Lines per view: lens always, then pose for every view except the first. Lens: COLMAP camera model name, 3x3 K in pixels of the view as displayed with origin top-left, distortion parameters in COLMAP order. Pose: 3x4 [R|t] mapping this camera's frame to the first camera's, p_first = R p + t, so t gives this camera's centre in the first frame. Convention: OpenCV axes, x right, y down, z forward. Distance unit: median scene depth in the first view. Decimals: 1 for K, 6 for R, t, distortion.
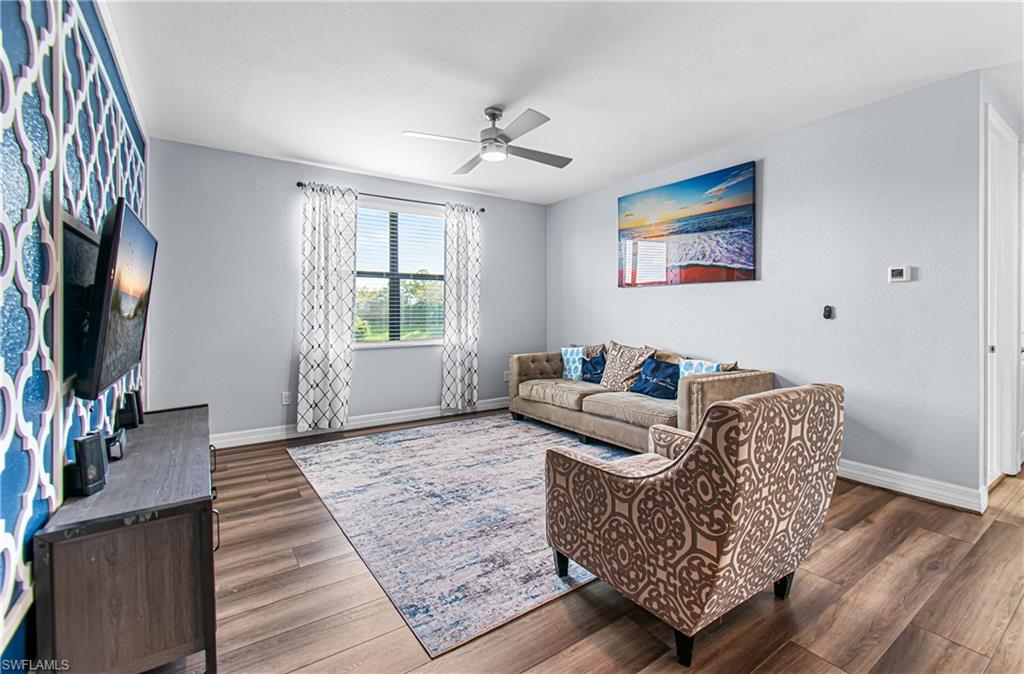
lens RADIAL K [[455.5, 0, 517.0], [0, 455.5, 312.8], [0, 0, 1]] dist [0.005740, -0.003966]
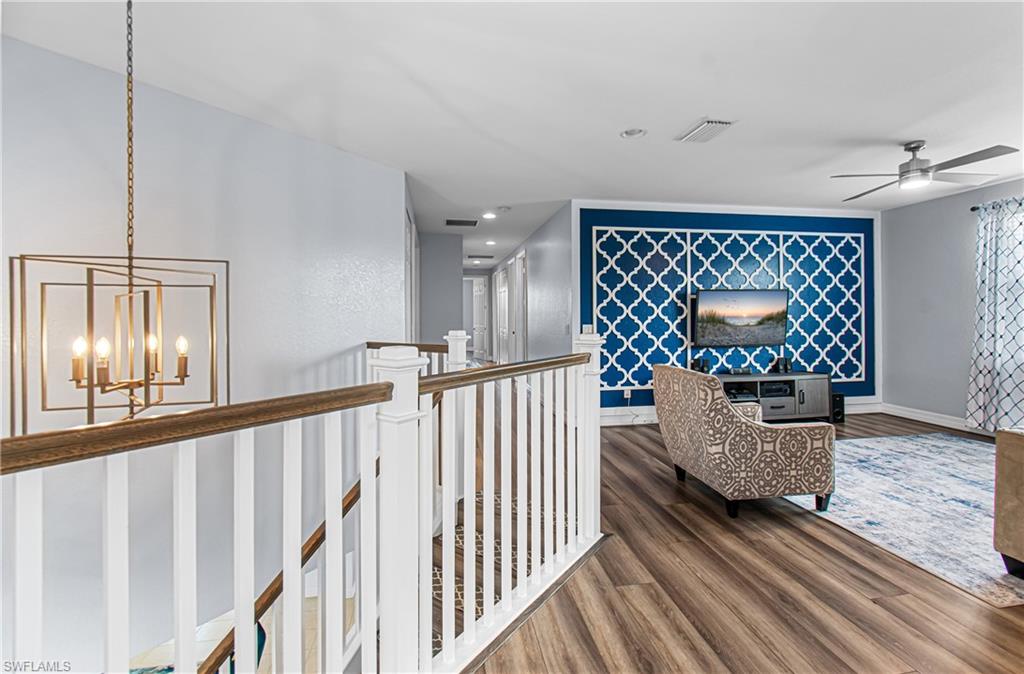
lens RADIAL K [[455.5, 0, 516.2], [0, 455.5, 316.9], [0, 0, 1]] dist [0.005740, -0.003966]
pose [[-0.426779, 0.007042, -0.904328, 1.381105], [0.006152, 0.999969, 0.004883, -0.036550], [0.904335, -0.003480, -0.426809, 0.609927]]
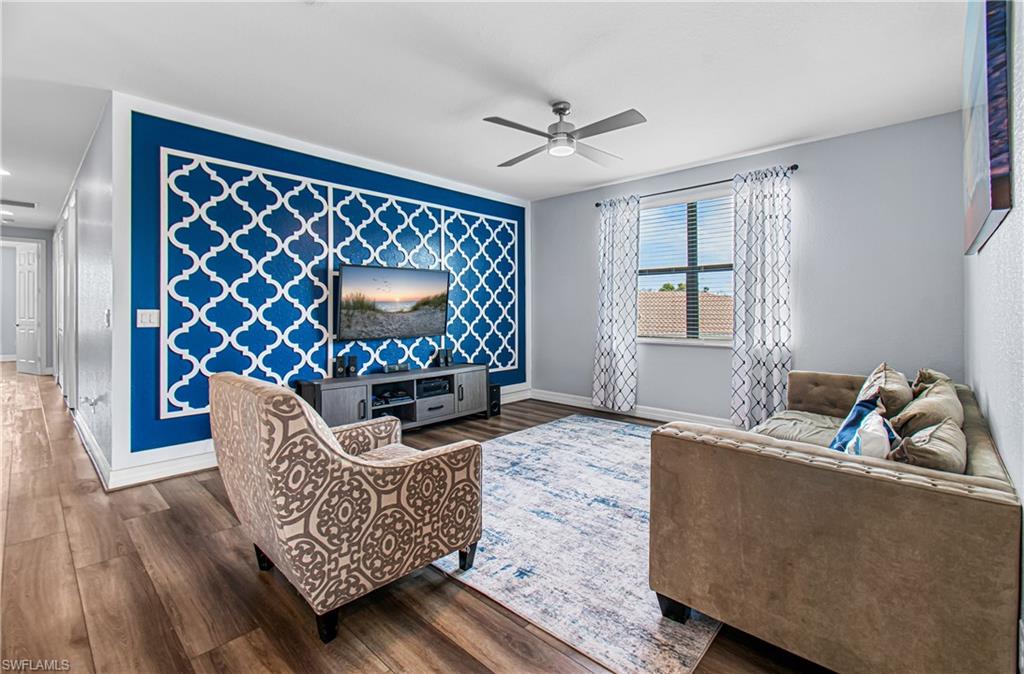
lens RADIAL K [[455.5, 0, 521.0], [0, 455.5, 309.7], [0, 0, 1]] dist [0.005740, -0.003966]
pose [[0.214238, 0.000715, -0.976781, 0.911584], [0.000020, 1.000000, 0.000736, 0.000746], [0.976781, -0.000177, 0.214238, 0.714632]]
